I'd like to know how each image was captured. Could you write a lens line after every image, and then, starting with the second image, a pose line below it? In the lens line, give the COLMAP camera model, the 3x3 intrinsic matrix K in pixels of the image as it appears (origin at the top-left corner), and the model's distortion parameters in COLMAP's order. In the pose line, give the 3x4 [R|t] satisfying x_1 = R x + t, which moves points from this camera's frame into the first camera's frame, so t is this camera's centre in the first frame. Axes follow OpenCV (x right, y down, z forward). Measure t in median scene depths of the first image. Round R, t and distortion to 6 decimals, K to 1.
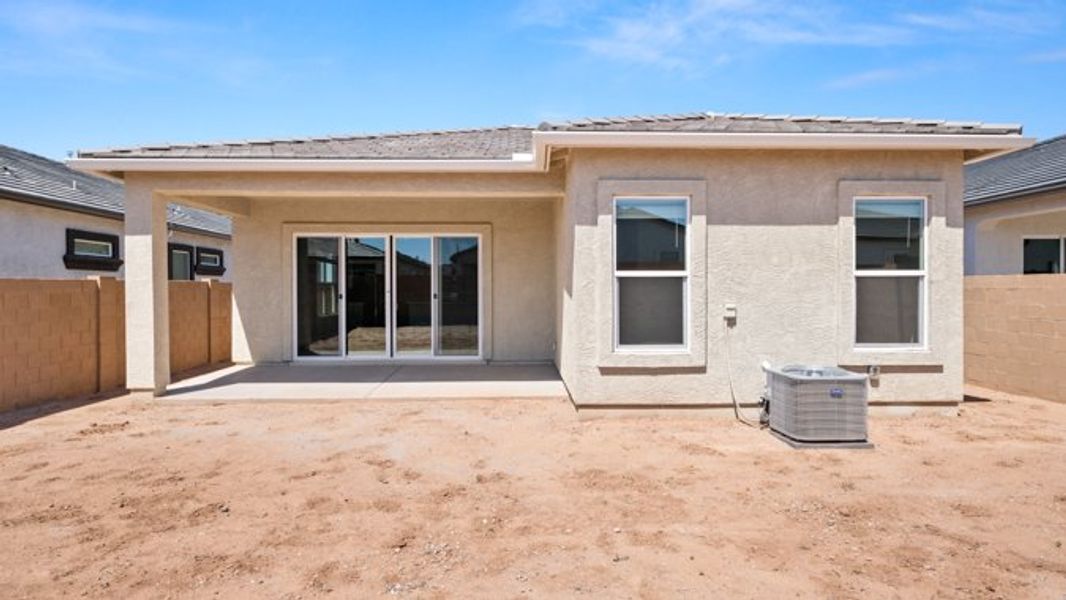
lens RADIAL K [[585.1, 0, 528.1], [0, 585.1, 297.9], [0, 0, 1]] dist [-0.003453, -0.001422]
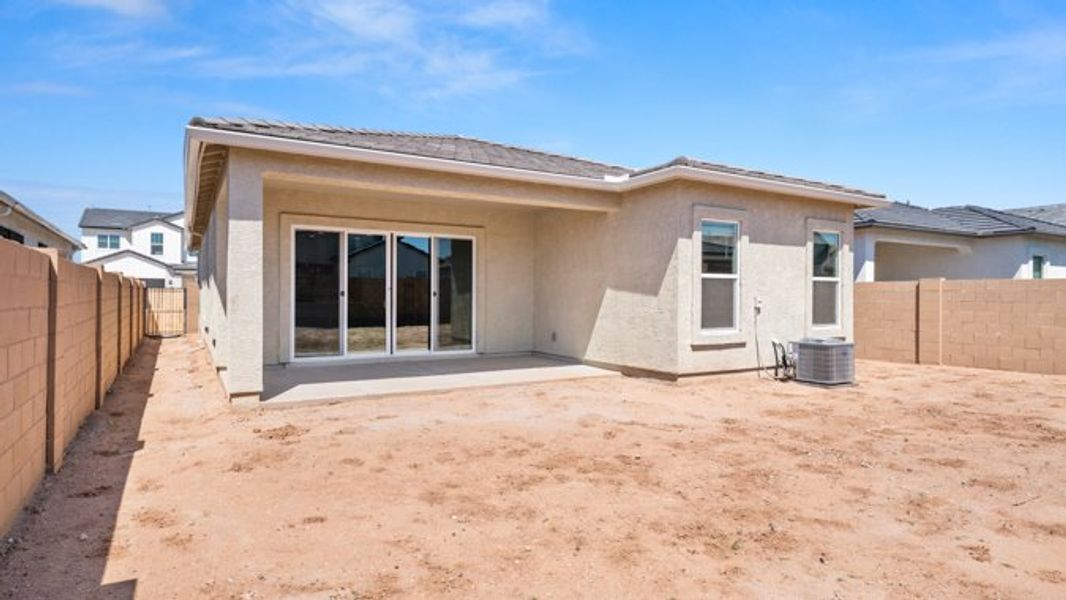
lens RADIAL K [[585.1, 0, 528.1], [0, 585.1, 297.9], [0, 0, 1]] dist [-0.003453, -0.001422]
pose [[0.874900, 0.004795, 0.484281, -0.827840], [0.000502, 0.999941, -0.010808, 0.024194], [-0.484304, 0.009699, 0.874846, 0.015636]]
